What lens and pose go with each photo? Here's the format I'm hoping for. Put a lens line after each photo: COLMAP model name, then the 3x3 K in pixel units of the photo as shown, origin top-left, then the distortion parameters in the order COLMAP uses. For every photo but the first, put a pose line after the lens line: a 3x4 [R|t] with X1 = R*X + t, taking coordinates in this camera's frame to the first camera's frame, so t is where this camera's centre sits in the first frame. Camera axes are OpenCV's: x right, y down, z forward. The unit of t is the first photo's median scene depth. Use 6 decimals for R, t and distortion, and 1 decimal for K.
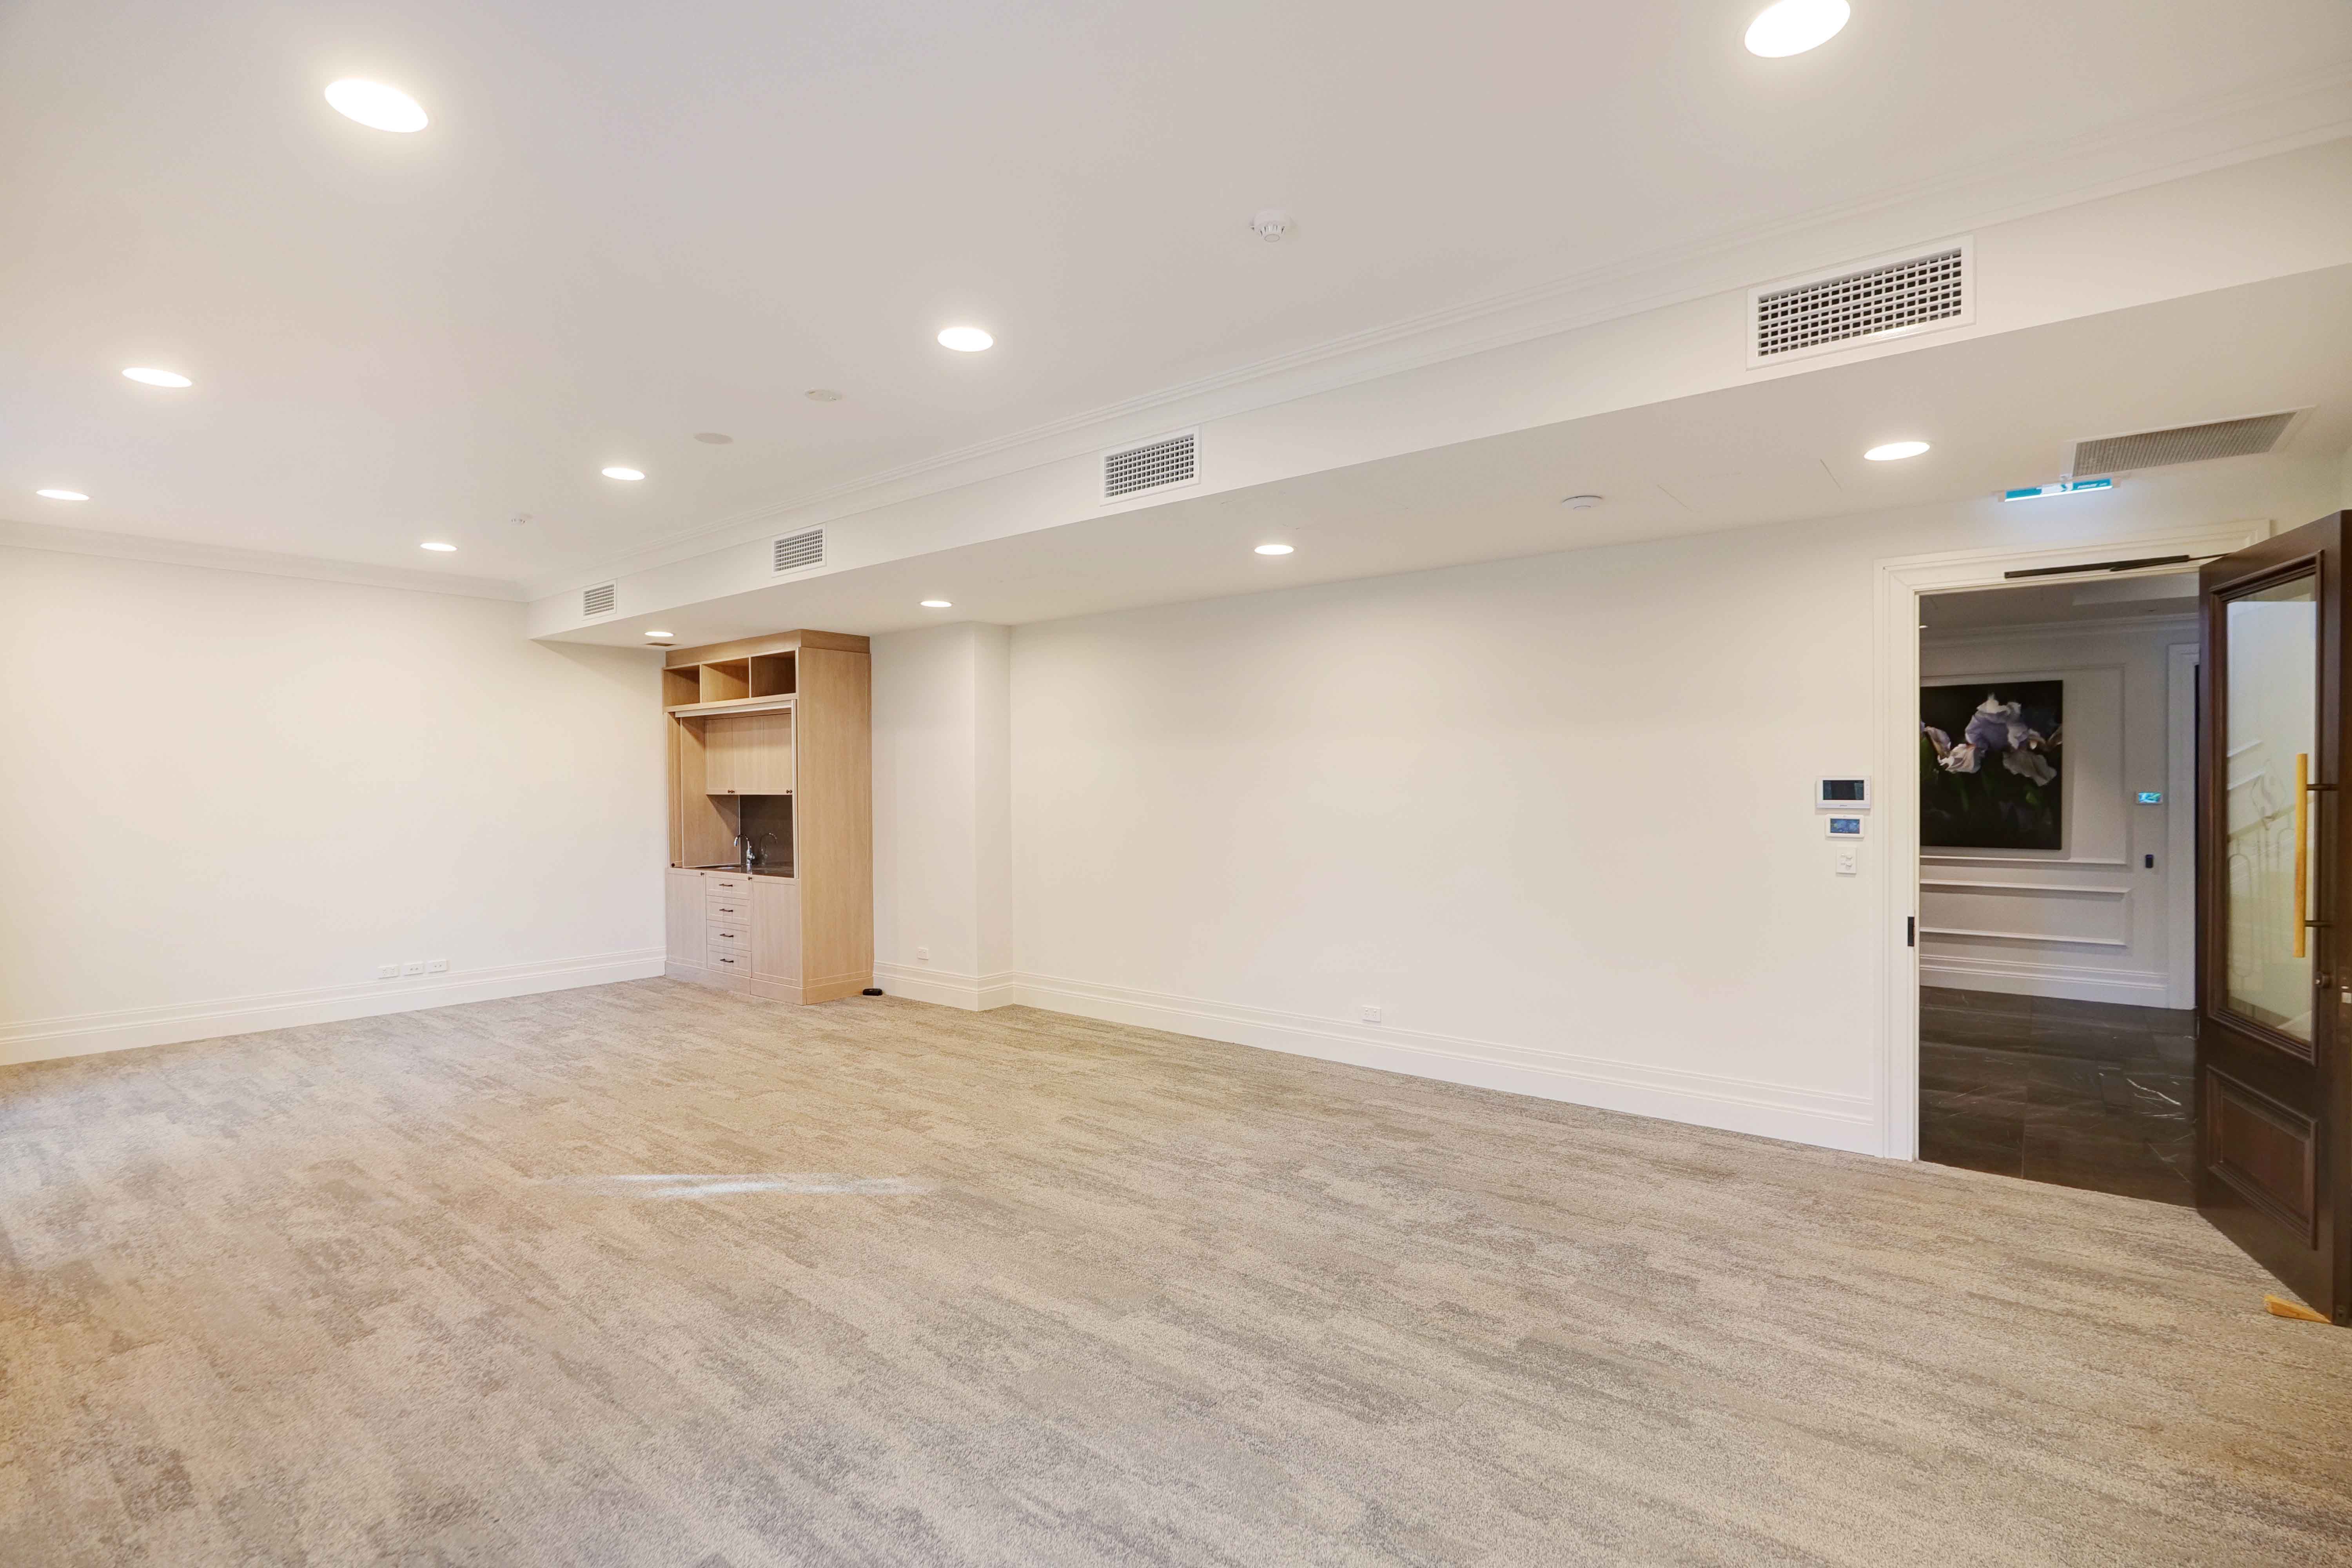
lens RADIAL K [[1096.7, 0, 1187.8], [0, 1096.7, 778.5], [0, 0, 1]] dist [-0.018464, 0.000604]
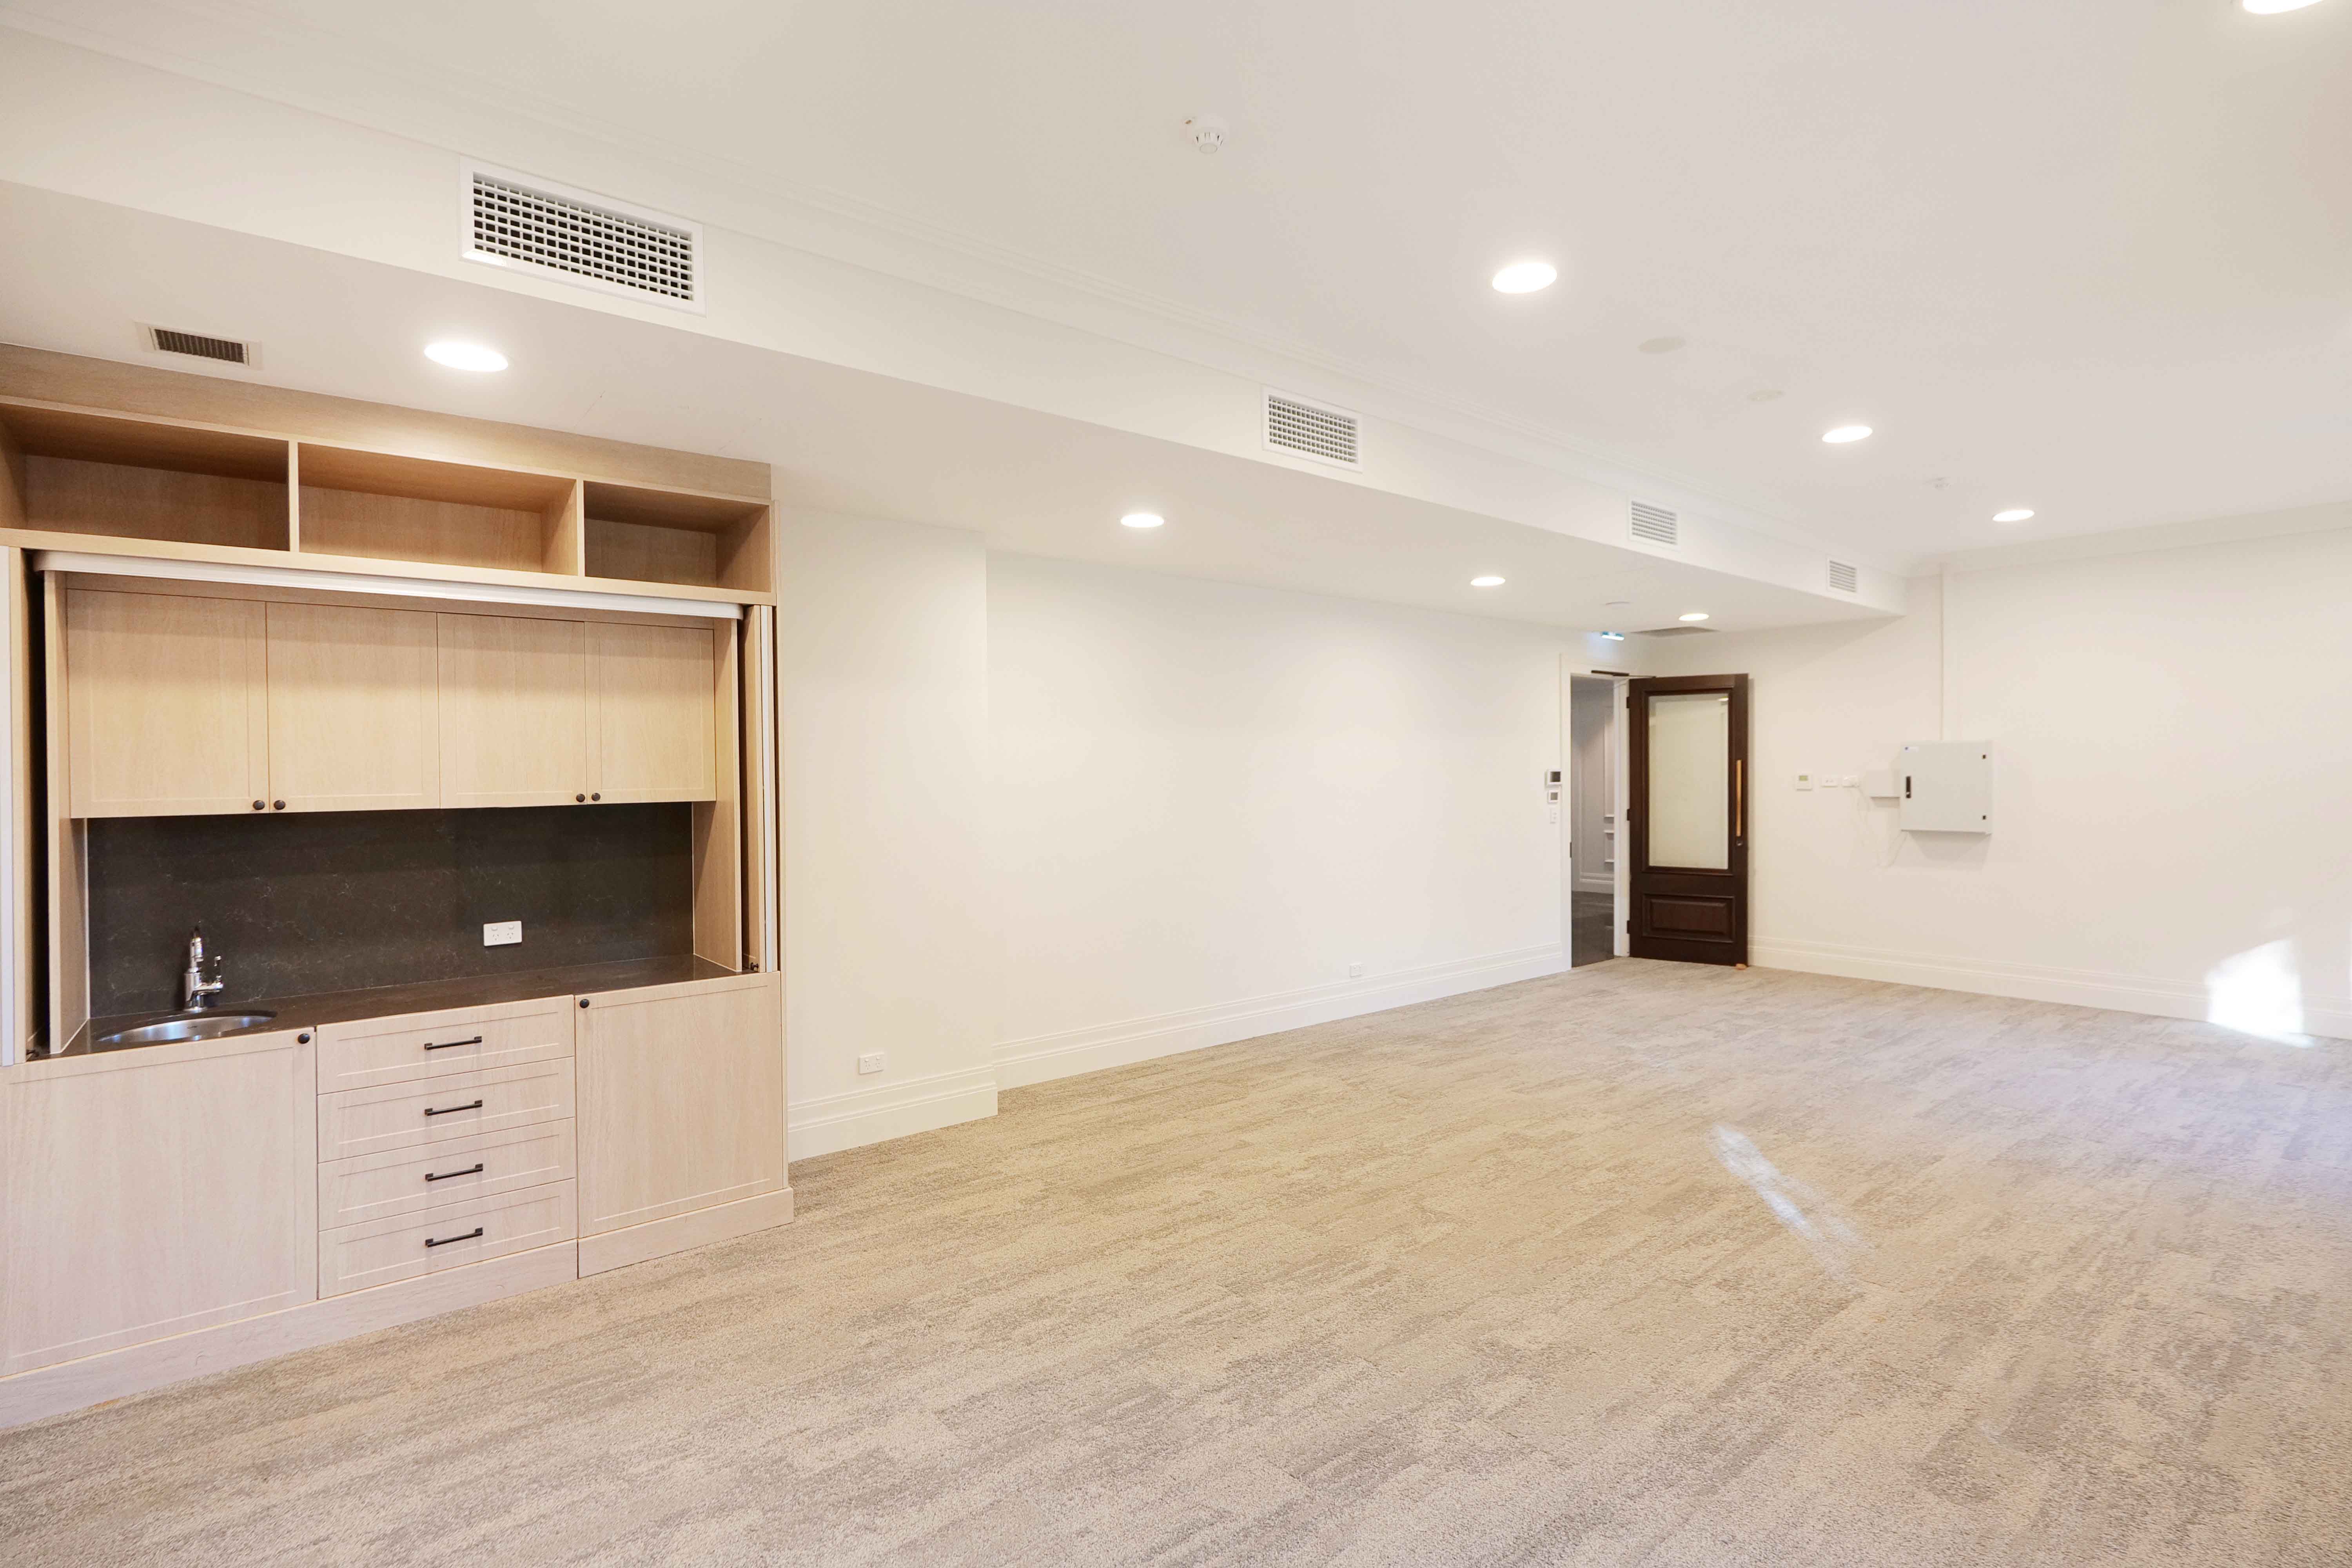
lens RADIAL K [[1108.7, 0, 1176.0], [0, 1108.7, 784.0], [0, 0, 1]] dist [-0.002560, -0.000712]
pose [[0.217755, -0.008772, 0.975964, -1.443220], [0.002630, 0.999961, 0.008401, 0.005663], [-0.976000, 0.000738, 0.217770, 1.286938]]
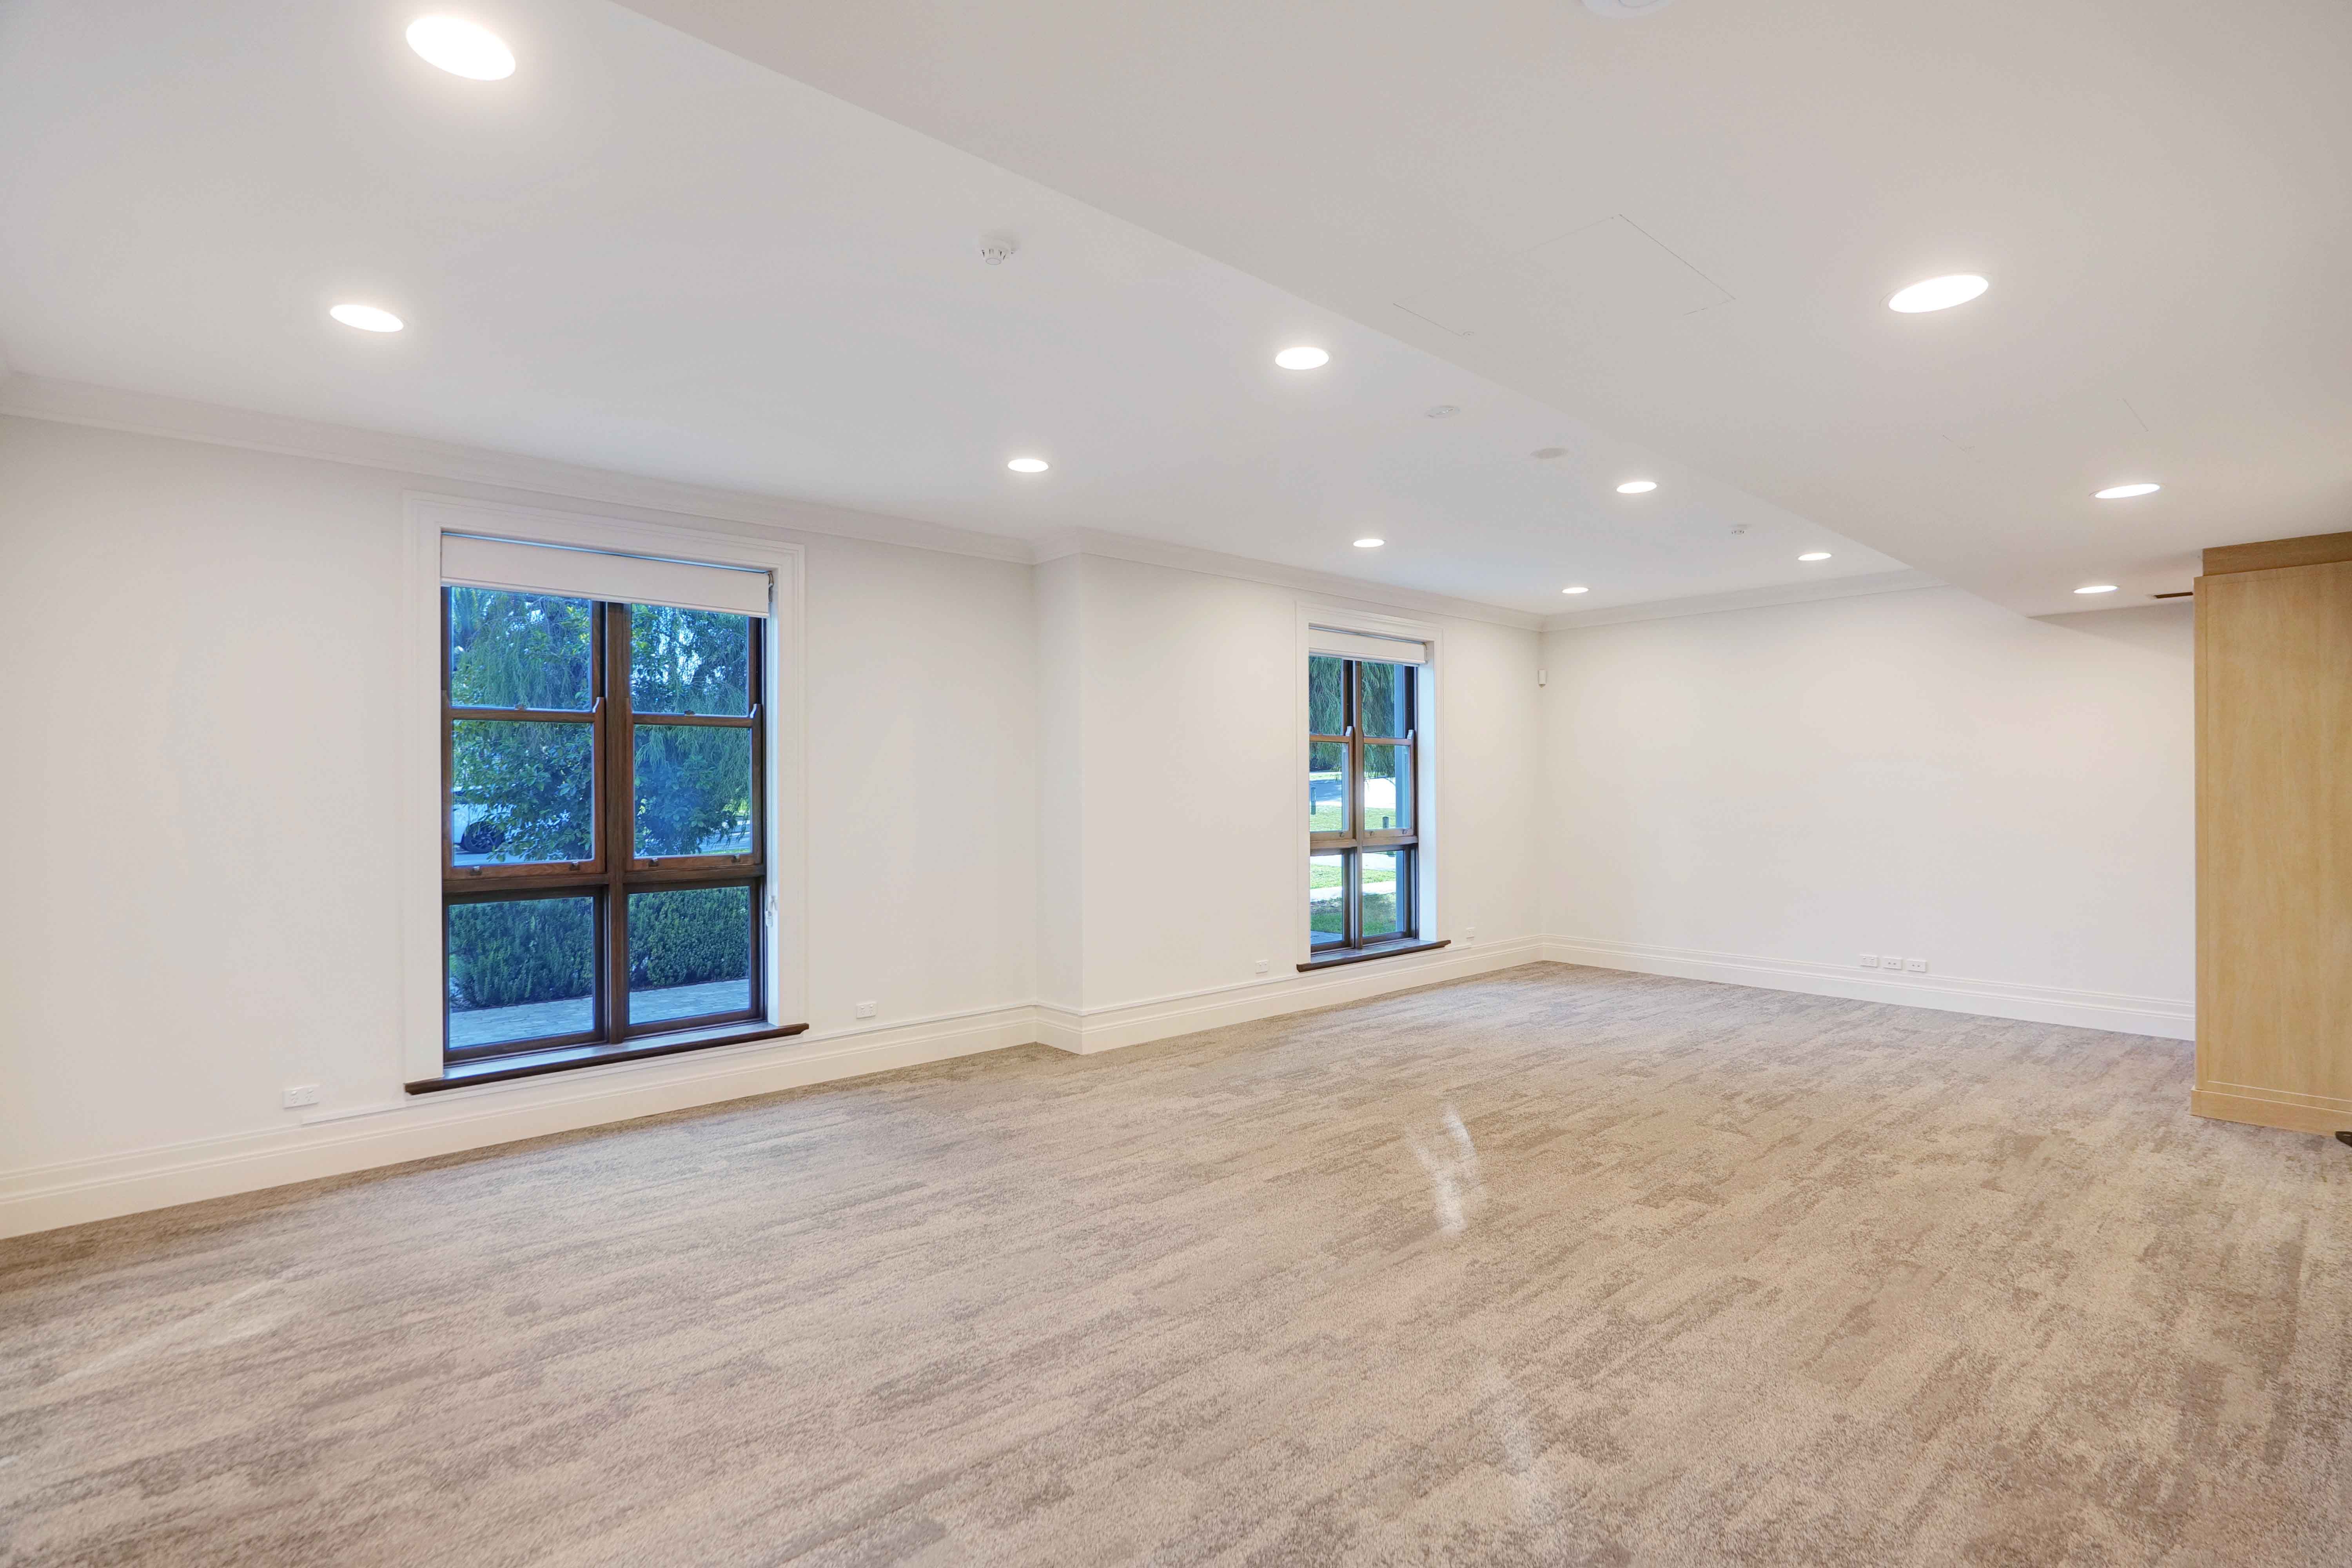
lens RADIAL K [[1096.7, 0, 1187.8], [0, 1096.7, 778.5], [0, 0, 1]] dist [-0.018464, 0.000604]
pose [[-0.168562, -0.006107, -0.985672, 0.718520], [0.008805, 0.999932, -0.007701, 0.004262], [0.985652, -0.009977, -0.168497, 0.914183]]
